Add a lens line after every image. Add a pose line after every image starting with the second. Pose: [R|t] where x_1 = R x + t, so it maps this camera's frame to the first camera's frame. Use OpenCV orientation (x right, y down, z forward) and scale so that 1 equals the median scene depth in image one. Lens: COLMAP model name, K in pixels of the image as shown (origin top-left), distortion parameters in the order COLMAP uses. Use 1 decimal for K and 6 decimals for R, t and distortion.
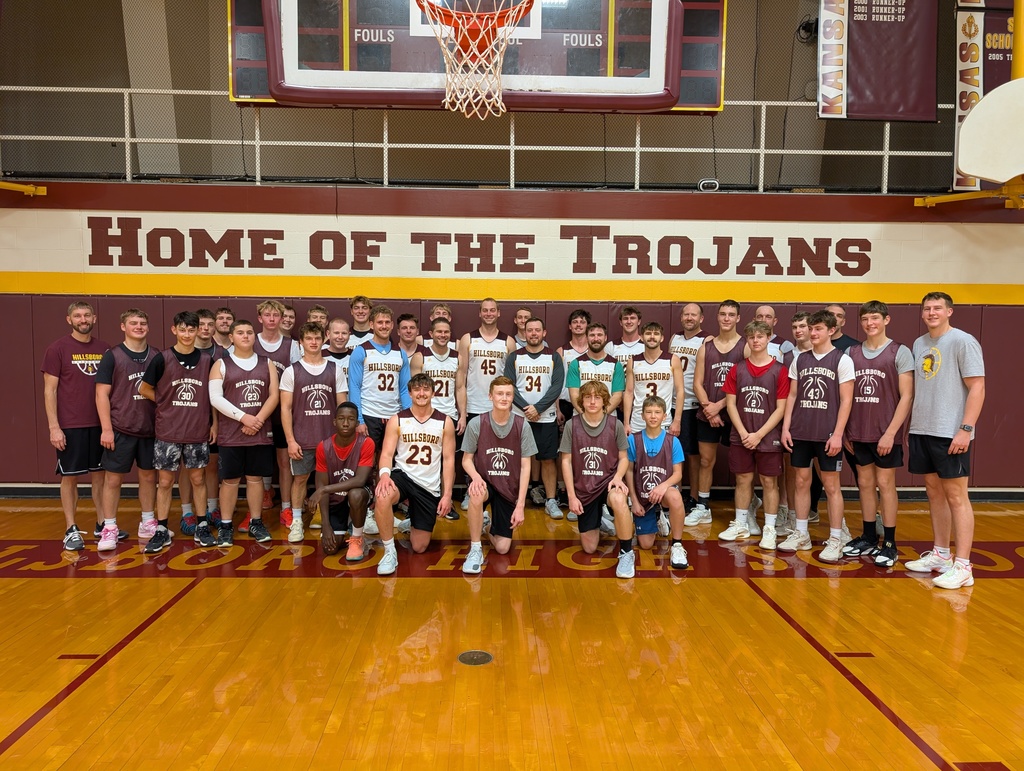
lens RADIAL K [[731.1, 0, 508.6], [0, 731.1, 391.7], [0, 0, 1]] dist [0.017198, -0.008032]
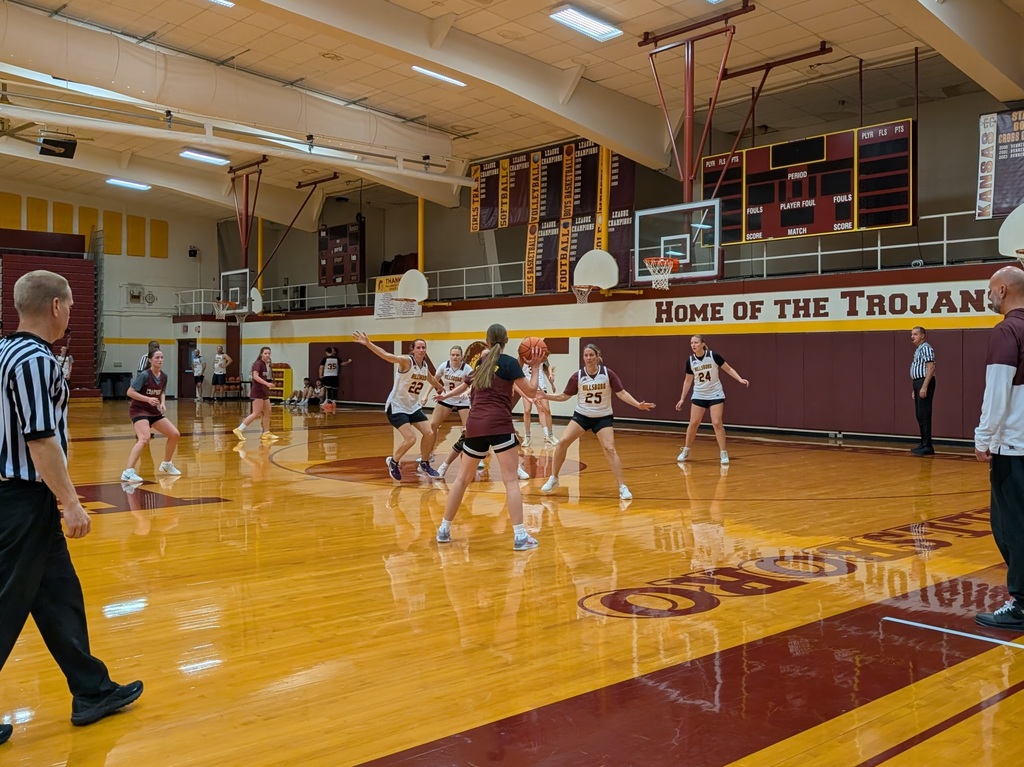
lens RADIAL K [[1025.8, 0, 519.7], [0, 1025.8, 377.1], [0, 0, 1]] dist [-0.001521, 0.000000]
pose [[0.629927, 0.003173, -0.776648, 1.599669], [-0.058005, 0.997391, -0.042972, 0.152555], [0.774485, 0.072119, 0.628468, -1.279208]]
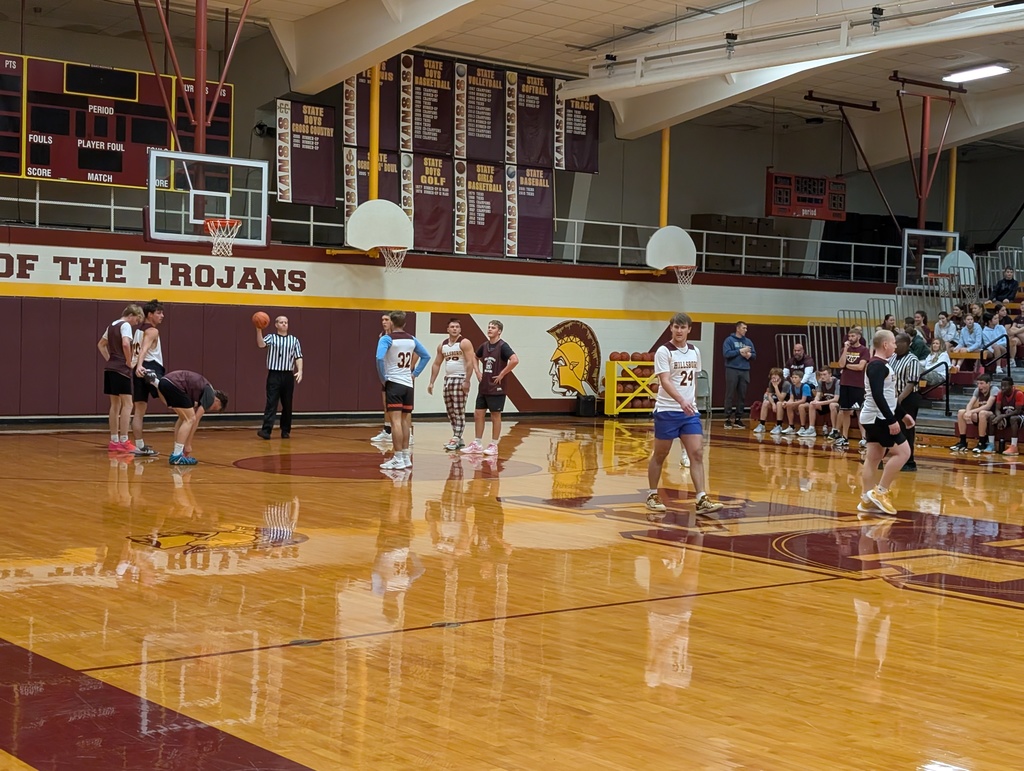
lens RADIAL K [[1676.3, 0, 509.8], [0, 1676.3, 385.8], [0, 0, 1]] dist [0.160000, 0.000000]
pose [[0.798784, -0.006134, 0.601586, -1.559124], [0.026173, 0.999356, -0.024563, 0.181085], [-0.601048, 0.035366, 0.798430, -2.530312]]
